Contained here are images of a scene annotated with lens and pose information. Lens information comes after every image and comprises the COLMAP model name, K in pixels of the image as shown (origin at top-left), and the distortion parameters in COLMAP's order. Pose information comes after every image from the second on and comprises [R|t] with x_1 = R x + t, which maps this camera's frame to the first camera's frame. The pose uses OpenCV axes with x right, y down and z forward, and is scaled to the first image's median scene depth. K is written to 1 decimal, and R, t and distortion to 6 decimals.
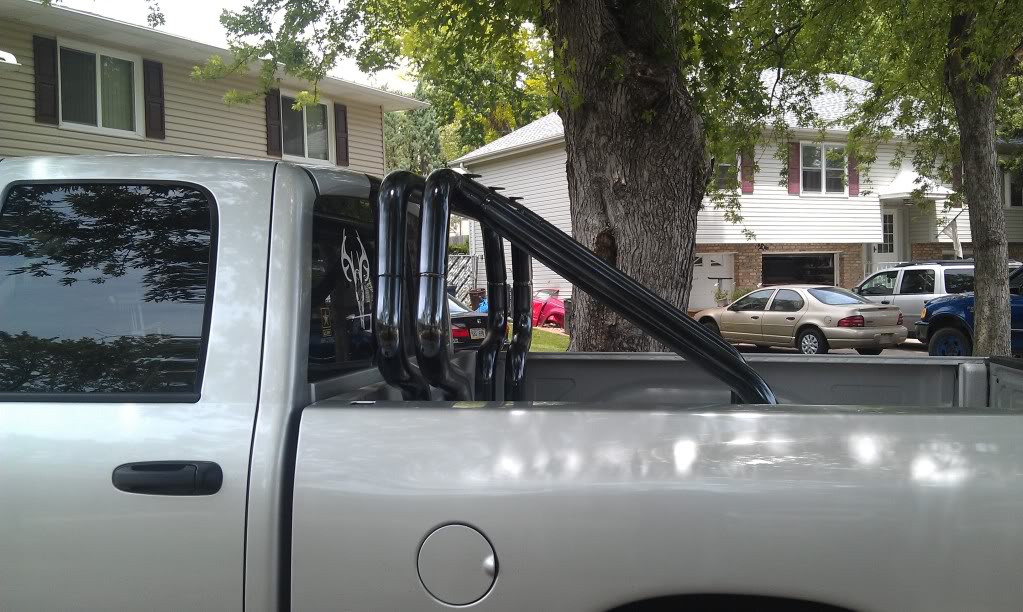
lens RADIAL K [[1028.0, 0, 511.2], [0, 1028.0, 317.2], [0, 0, 1]] dist [0.011508, -0.101176]
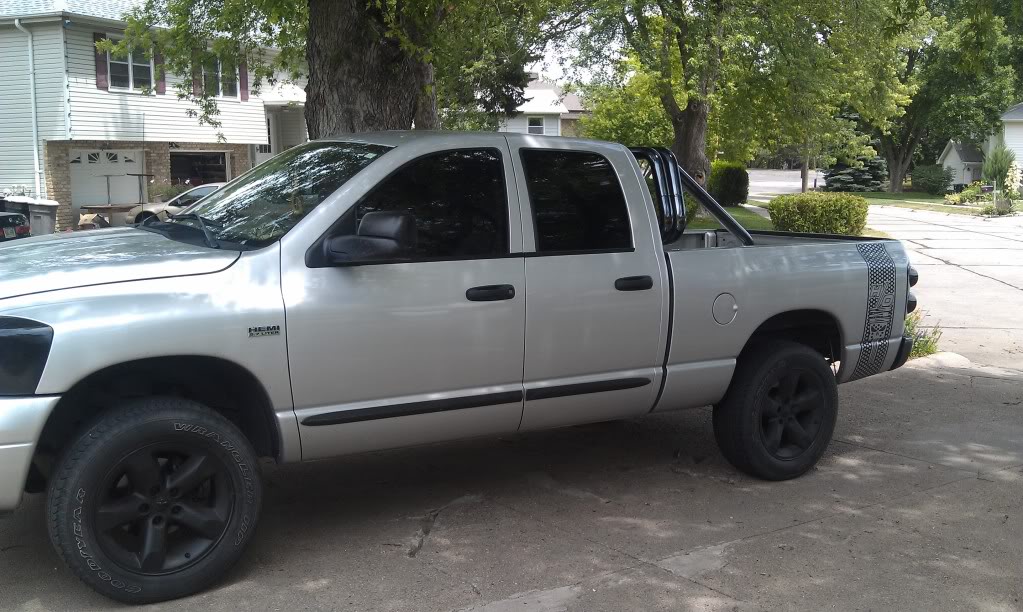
lens RADIAL K [[1028.0, 0, 511.2], [0, 1028.0, 317.2], [0, 0, 1]] dist [0.011508, -0.101176]
pose [[0.766992, -0.076135, 0.637124, -0.181240], [0.009729, 0.994202, 0.107092, -0.001749], [-0.641583, -0.075940, 0.763285, -0.053907]]
